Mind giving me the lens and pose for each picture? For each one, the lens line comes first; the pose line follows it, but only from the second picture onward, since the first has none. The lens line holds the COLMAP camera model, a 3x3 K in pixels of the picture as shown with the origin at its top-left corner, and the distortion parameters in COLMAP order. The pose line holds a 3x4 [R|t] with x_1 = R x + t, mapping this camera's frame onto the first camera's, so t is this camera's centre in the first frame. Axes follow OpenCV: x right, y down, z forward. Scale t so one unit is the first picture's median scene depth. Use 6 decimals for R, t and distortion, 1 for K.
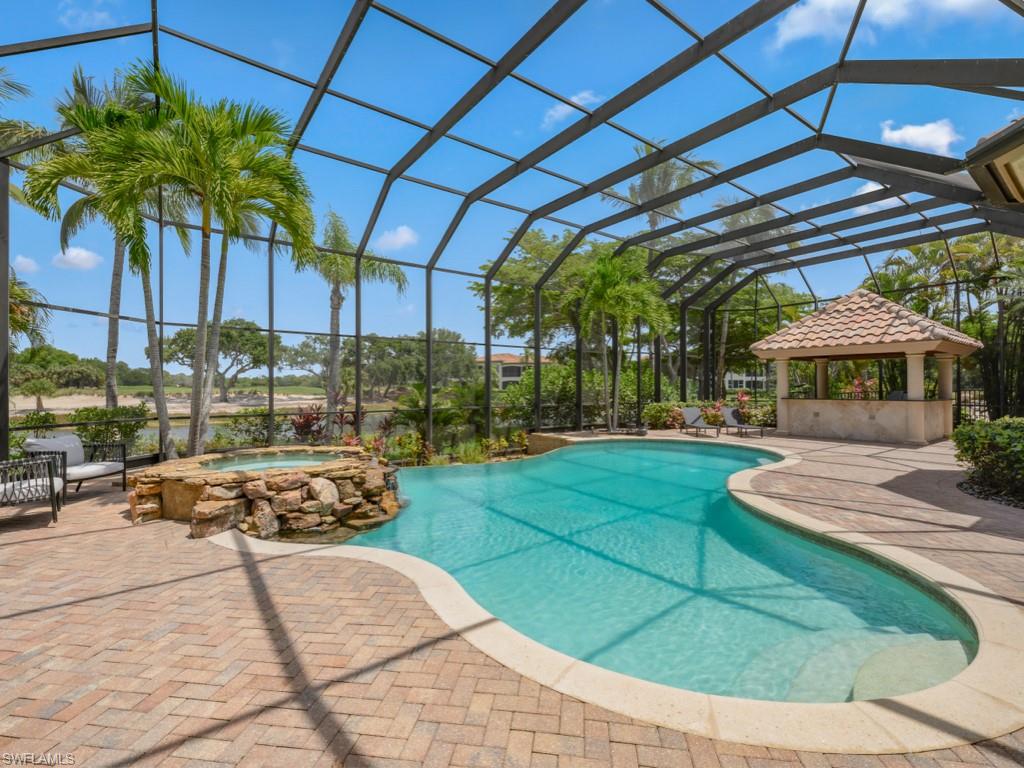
lens RADIAL K [[457.5, 0, 507.1], [0, 457.5, 386.2], [0, 0, 1]] dist [0.010624, -0.000322]
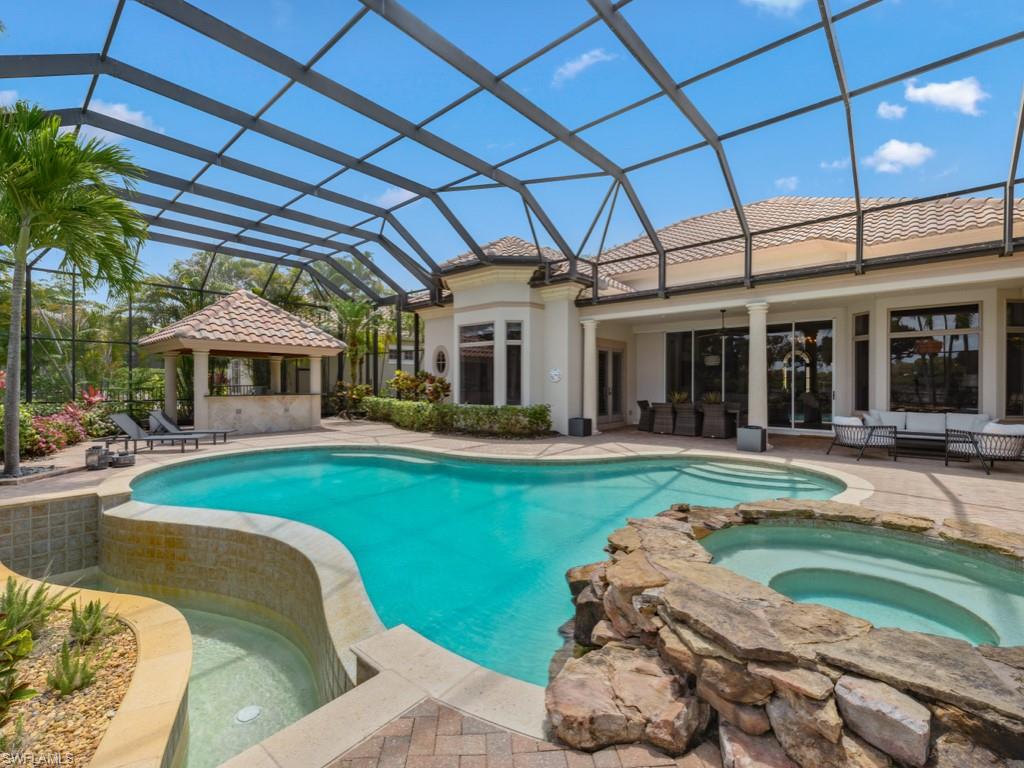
lens RADIAL K [[448.6, 0, 512.0], [0, 448.6, 384.0], [0, 0, 1]] dist [0.002261, 0.000066]
pose [[-0.219234, 0.001695, 0.975671, -0.400384], [-0.004819, 0.999984, -0.002820, 0.003990], [-0.975660, -0.005319, -0.219223, 0.690488]]
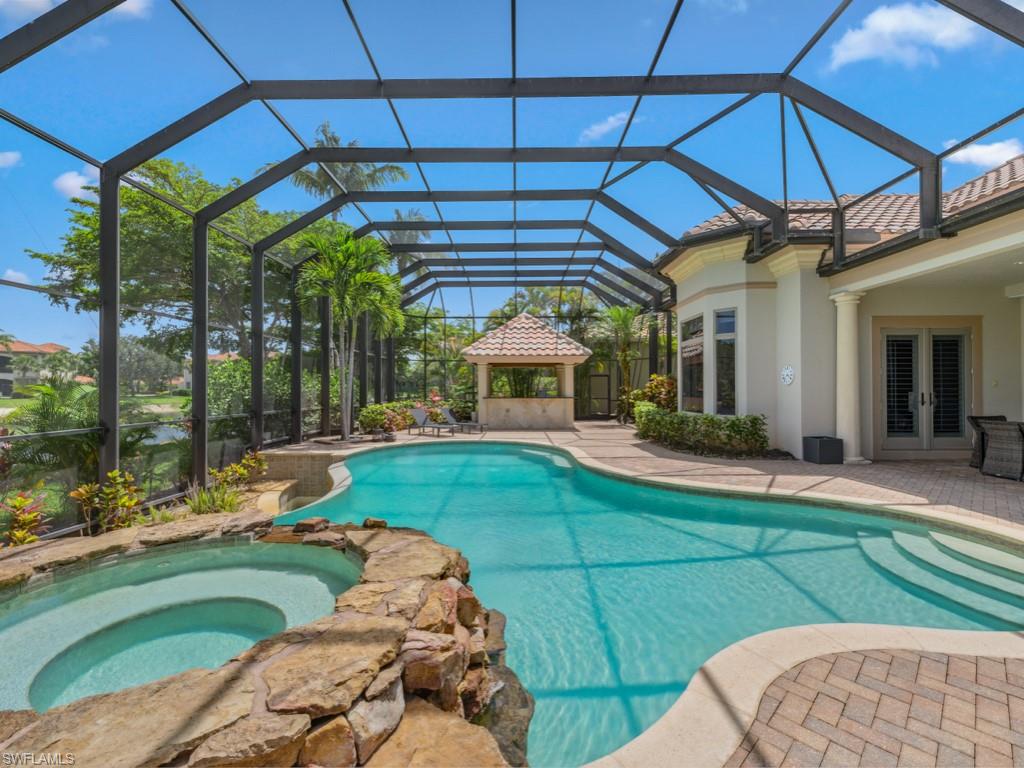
lens RADIAL K [[457.5, 0, 507.1], [0, 457.5, 386.2], [0, 0, 1]] dist [0.010624, -0.000322]
pose [[0.605232, 0.003714, 0.796041, -0.317515], [-0.001003, 0.999992, -0.003903, 0.001487], [-0.796049, 0.001564, 0.605231, 0.282428]]
